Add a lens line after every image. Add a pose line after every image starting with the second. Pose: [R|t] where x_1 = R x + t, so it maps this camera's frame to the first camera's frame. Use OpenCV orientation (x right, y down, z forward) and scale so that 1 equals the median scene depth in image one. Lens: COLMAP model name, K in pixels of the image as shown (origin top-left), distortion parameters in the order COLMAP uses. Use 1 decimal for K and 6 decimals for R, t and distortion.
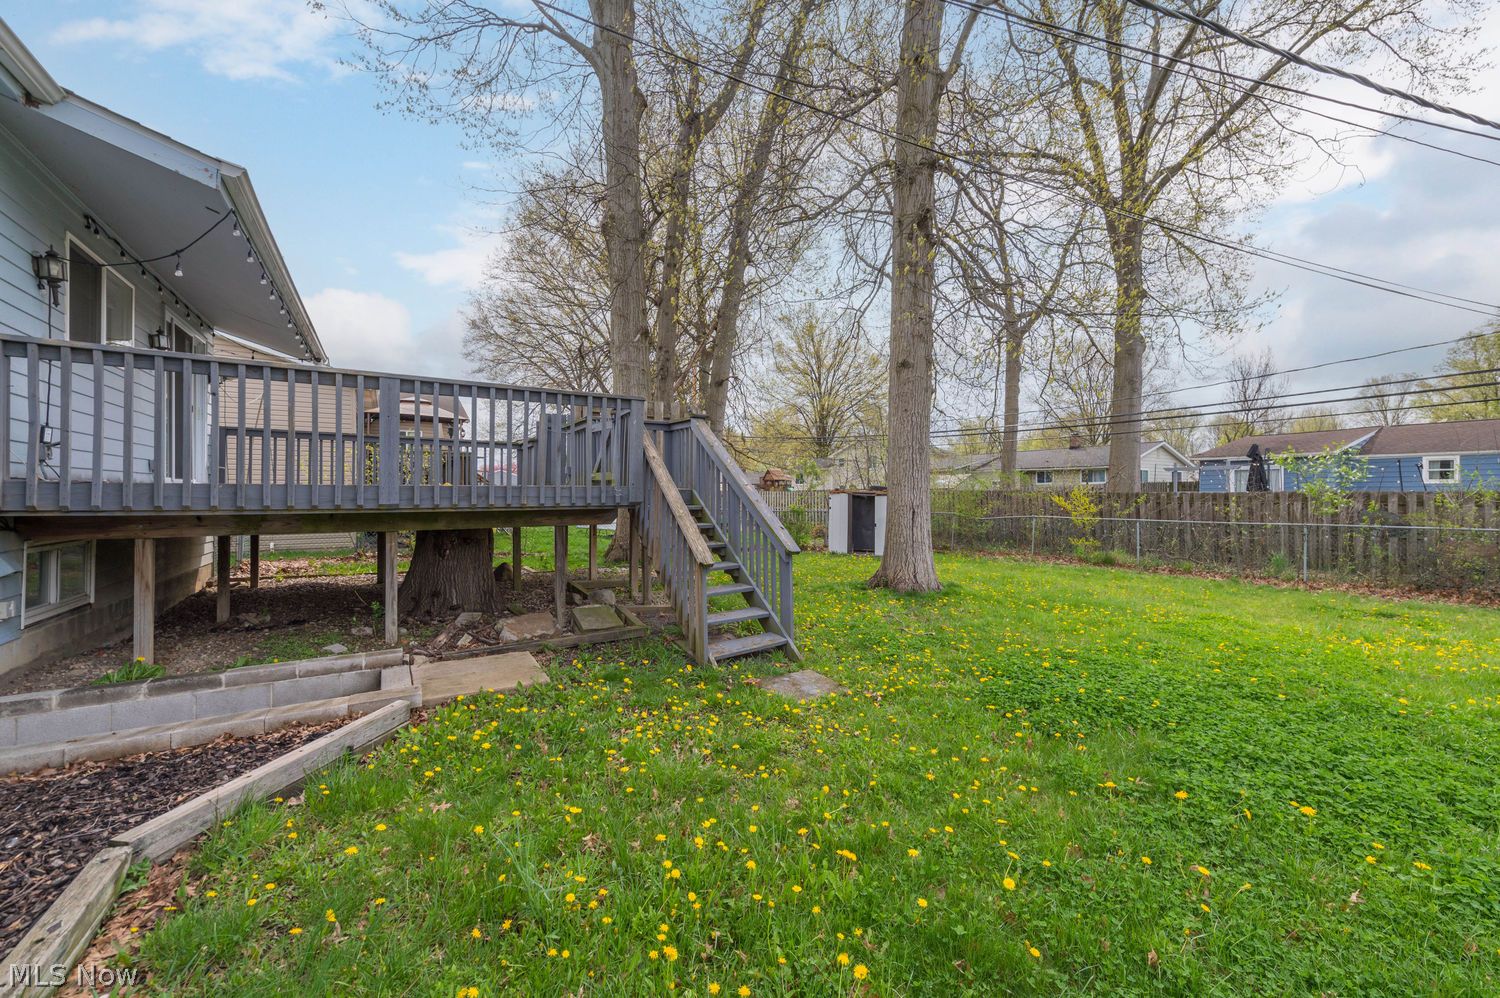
lens RADIAL K [[591.6, 0, 756.0], [0, 591.6, 498.3], [0, 0, 1]] dist [0.009386, -0.001071]
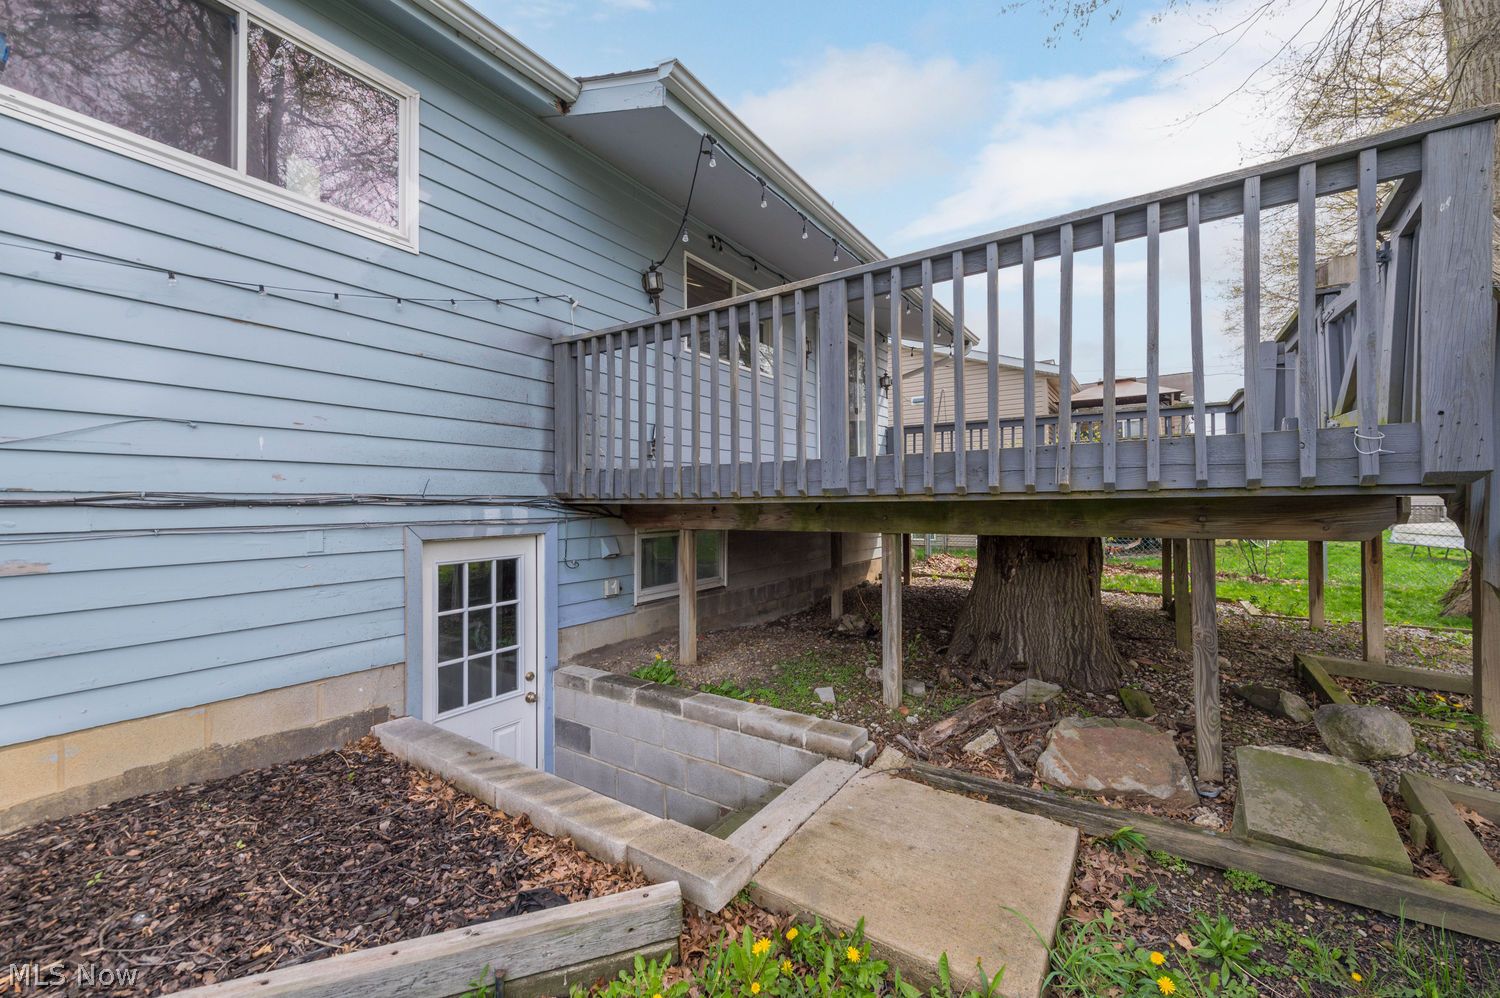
lens RADIAL K [[591.6, 0, 765.4], [0, 591.6, 495.6], [0, 0, 1]] dist [0.009386, -0.001071]
pose [[0.428835, -0.012187, -0.903300, -0.098708], [0.006395, 0.999925, -0.010455, 0.022464], [0.903360, -0.001293, 0.428881, 0.669455]]
